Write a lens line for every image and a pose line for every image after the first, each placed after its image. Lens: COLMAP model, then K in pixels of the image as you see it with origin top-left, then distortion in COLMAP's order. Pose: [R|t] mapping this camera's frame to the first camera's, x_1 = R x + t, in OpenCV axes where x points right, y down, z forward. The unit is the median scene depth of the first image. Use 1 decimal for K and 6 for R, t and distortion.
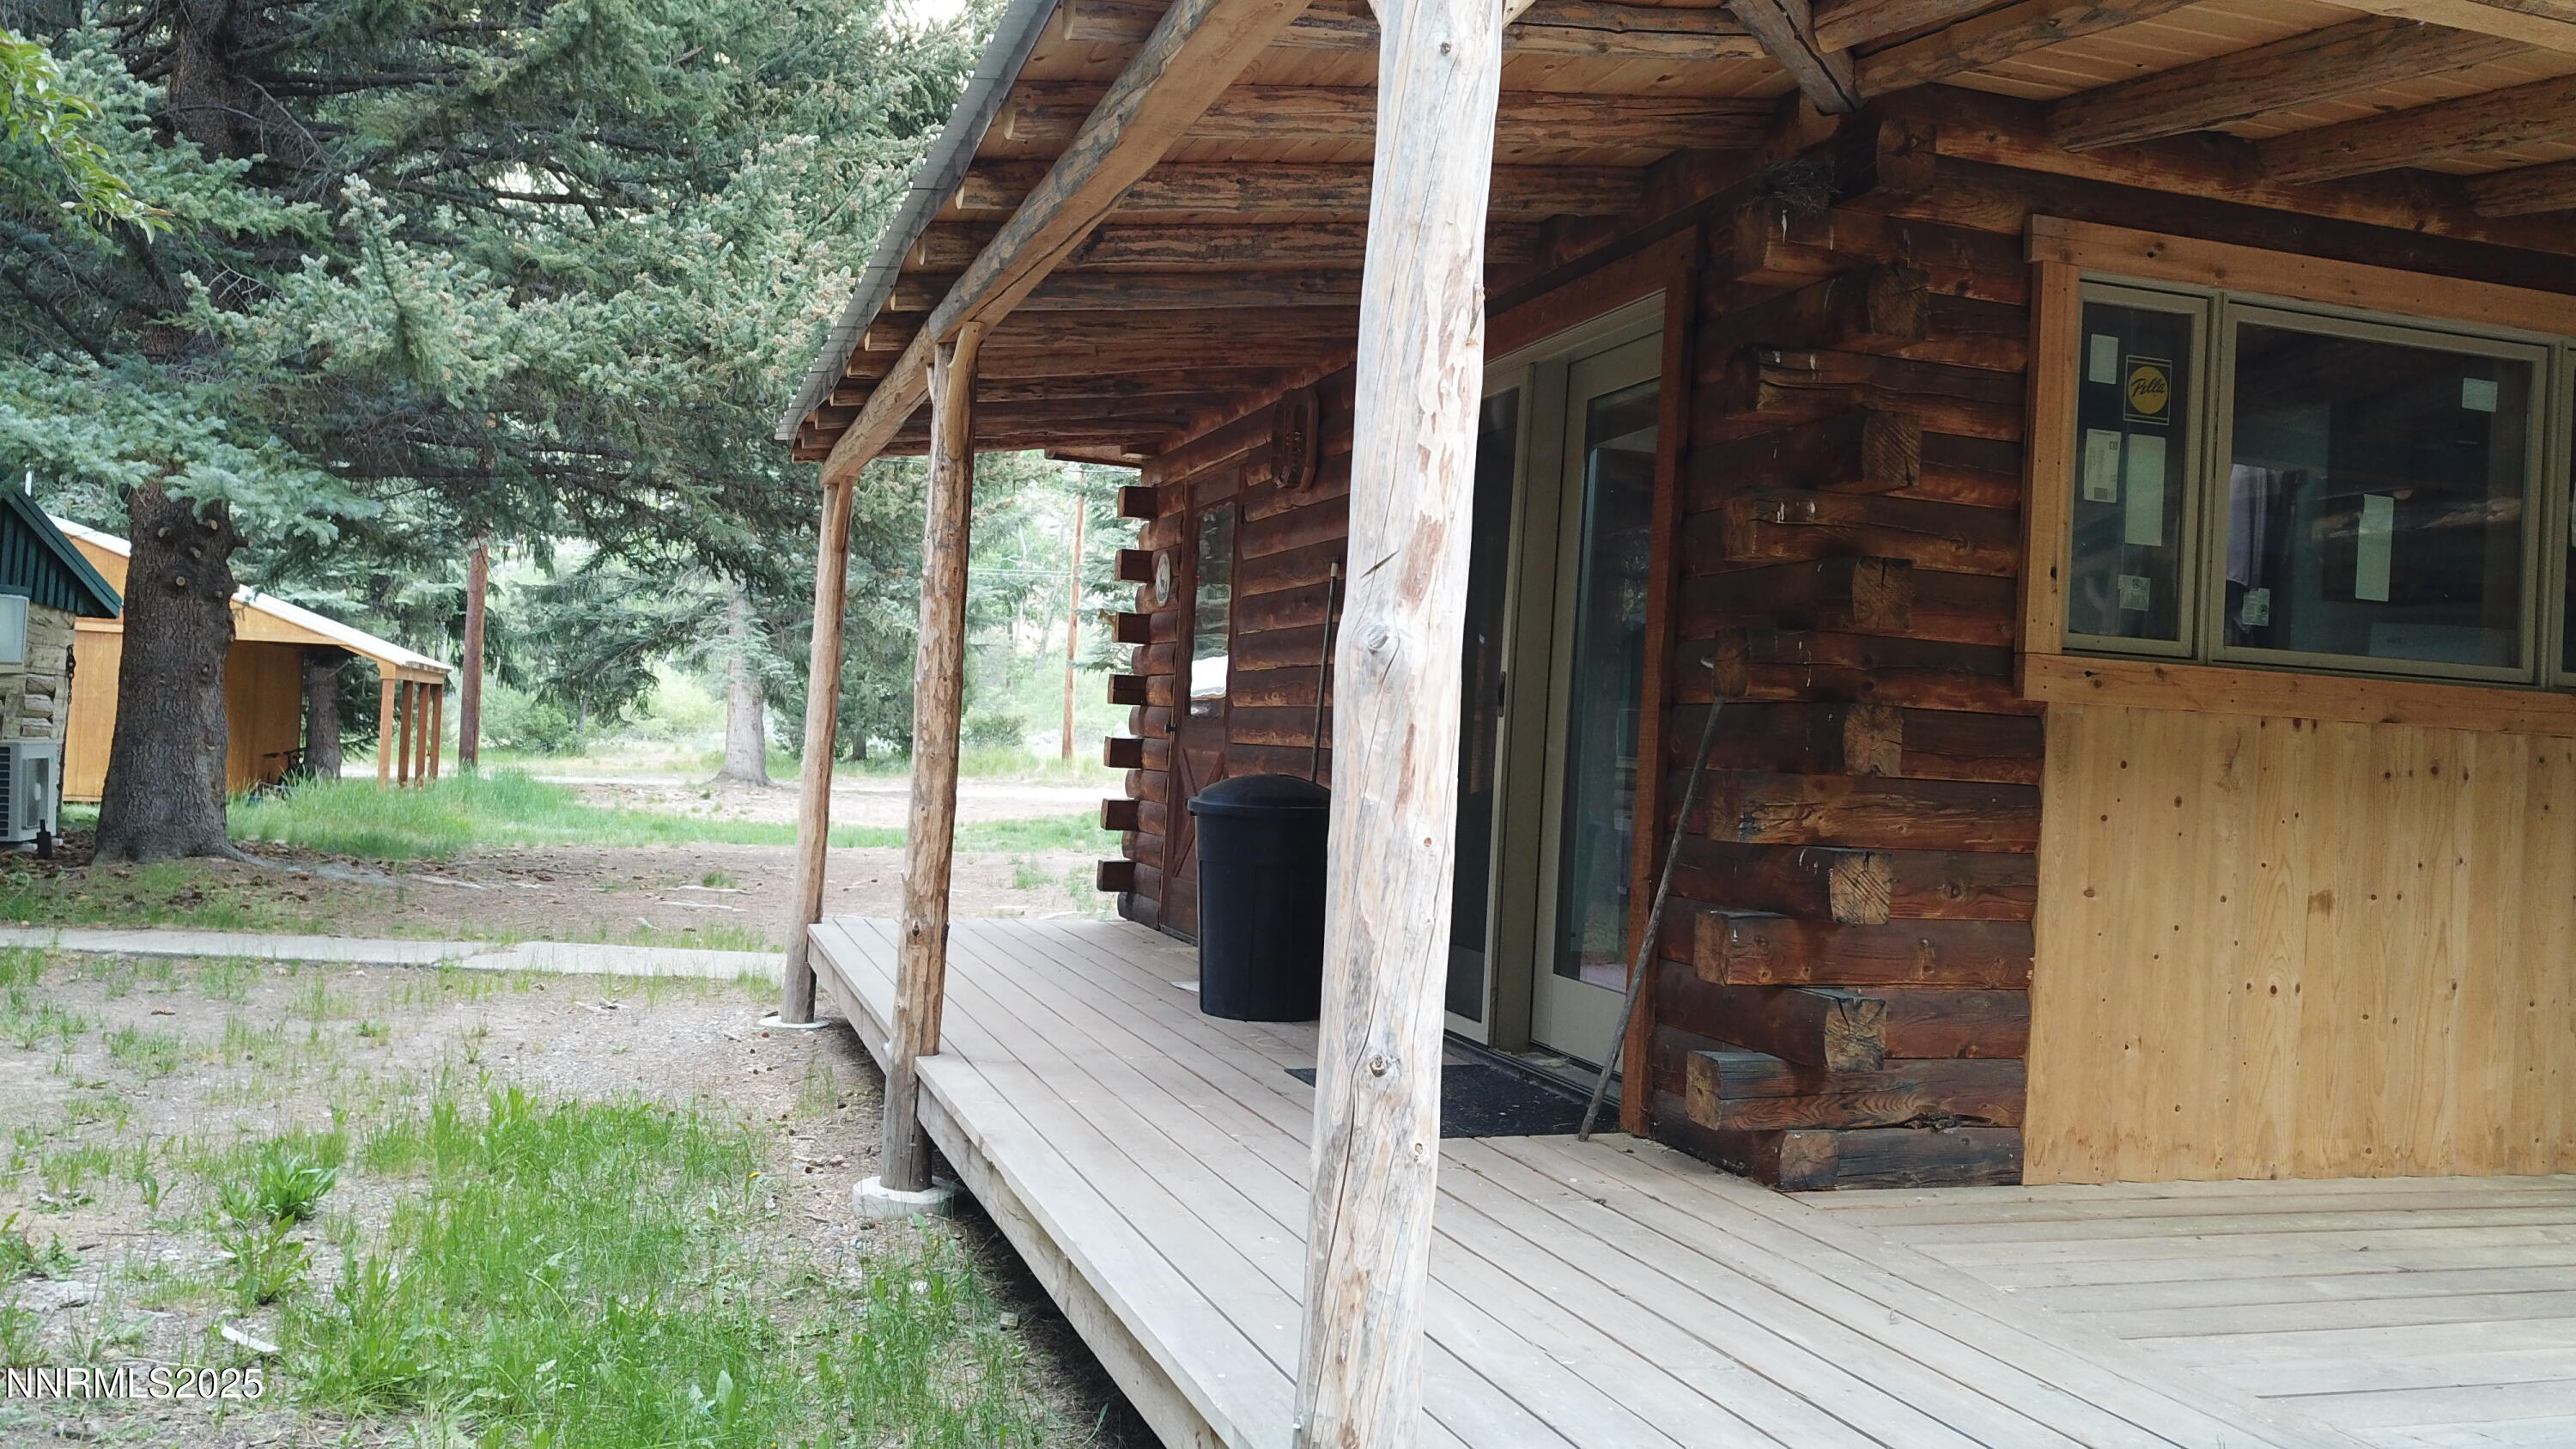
lens RADIAL K [[2018.3, 0, 1288.0], [0, 2018.3, 724.5], [0, 0, 1]] dist [0.001401, 0.000901]
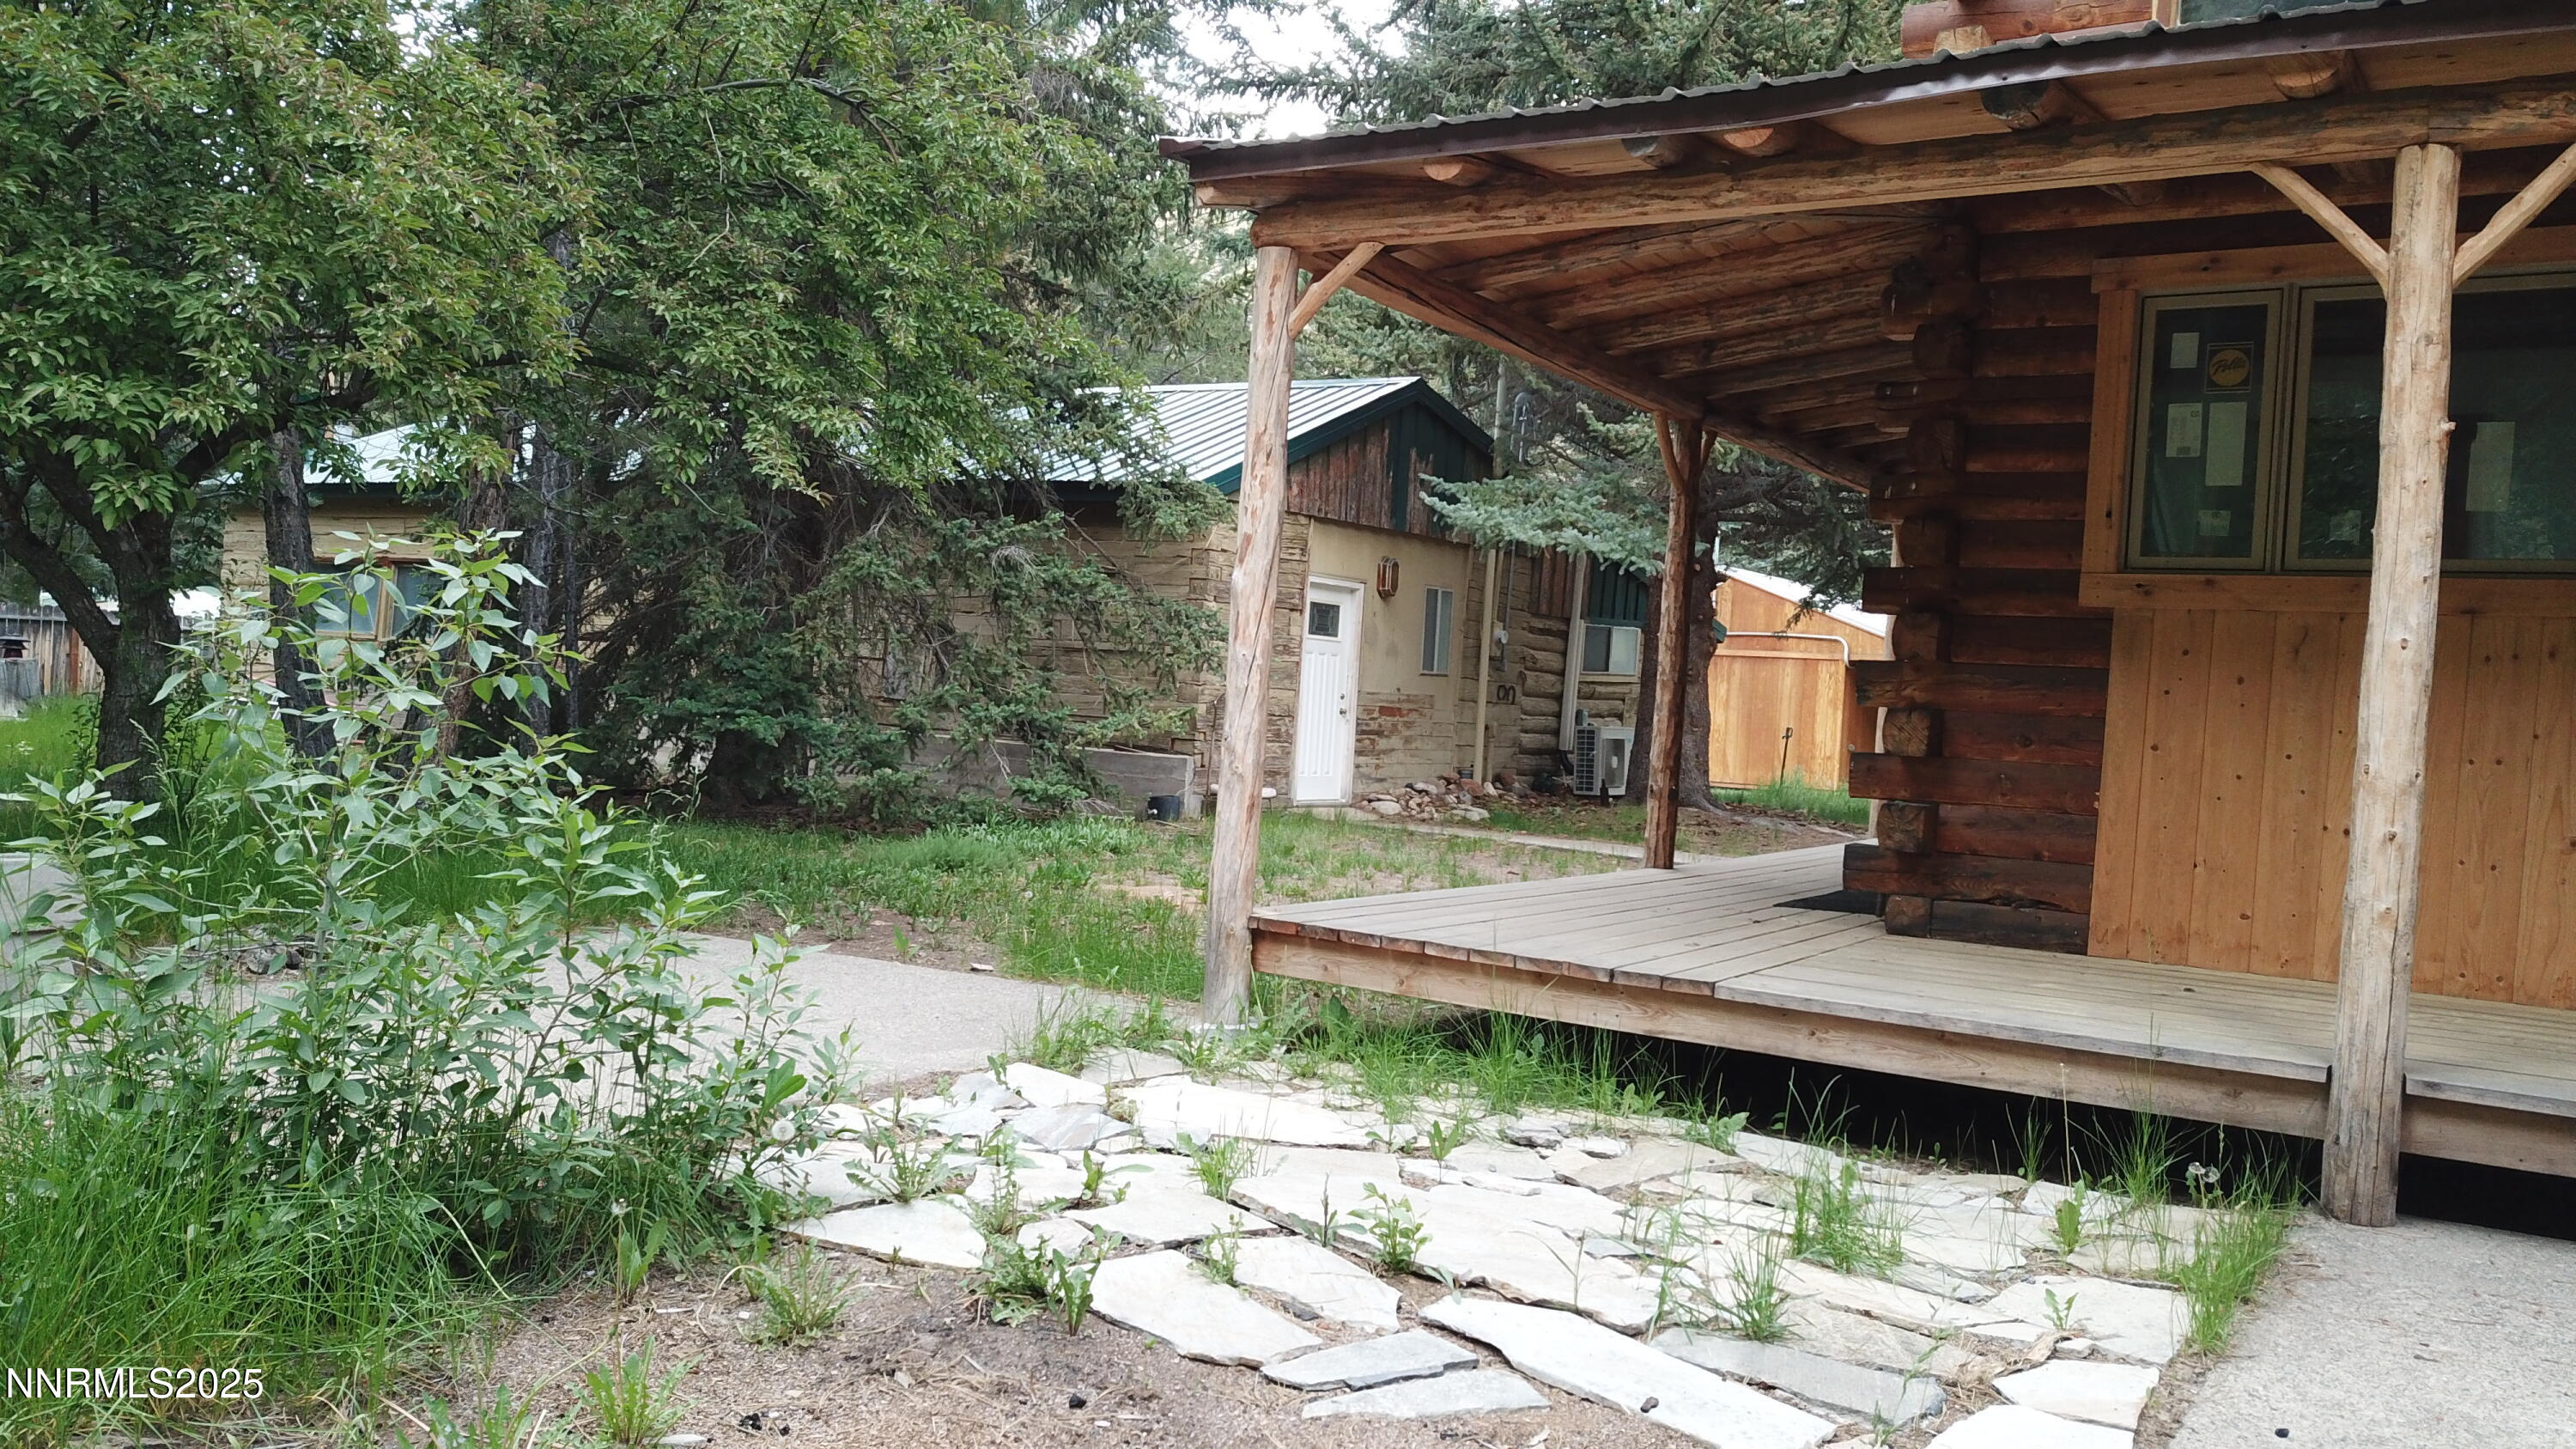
lens RADIAL K [[2018.3, 0, 1288.0], [0, 2018.3, 724.5], [0, 0, 1]] dist [0.001401, 0.000901]
pose [[0.635468, -0.003245, -0.772121, 1.084811], [-0.009316, 0.999886, -0.011870, 0.090314], [0.772071, 0.014736, 0.635365, -0.311488]]
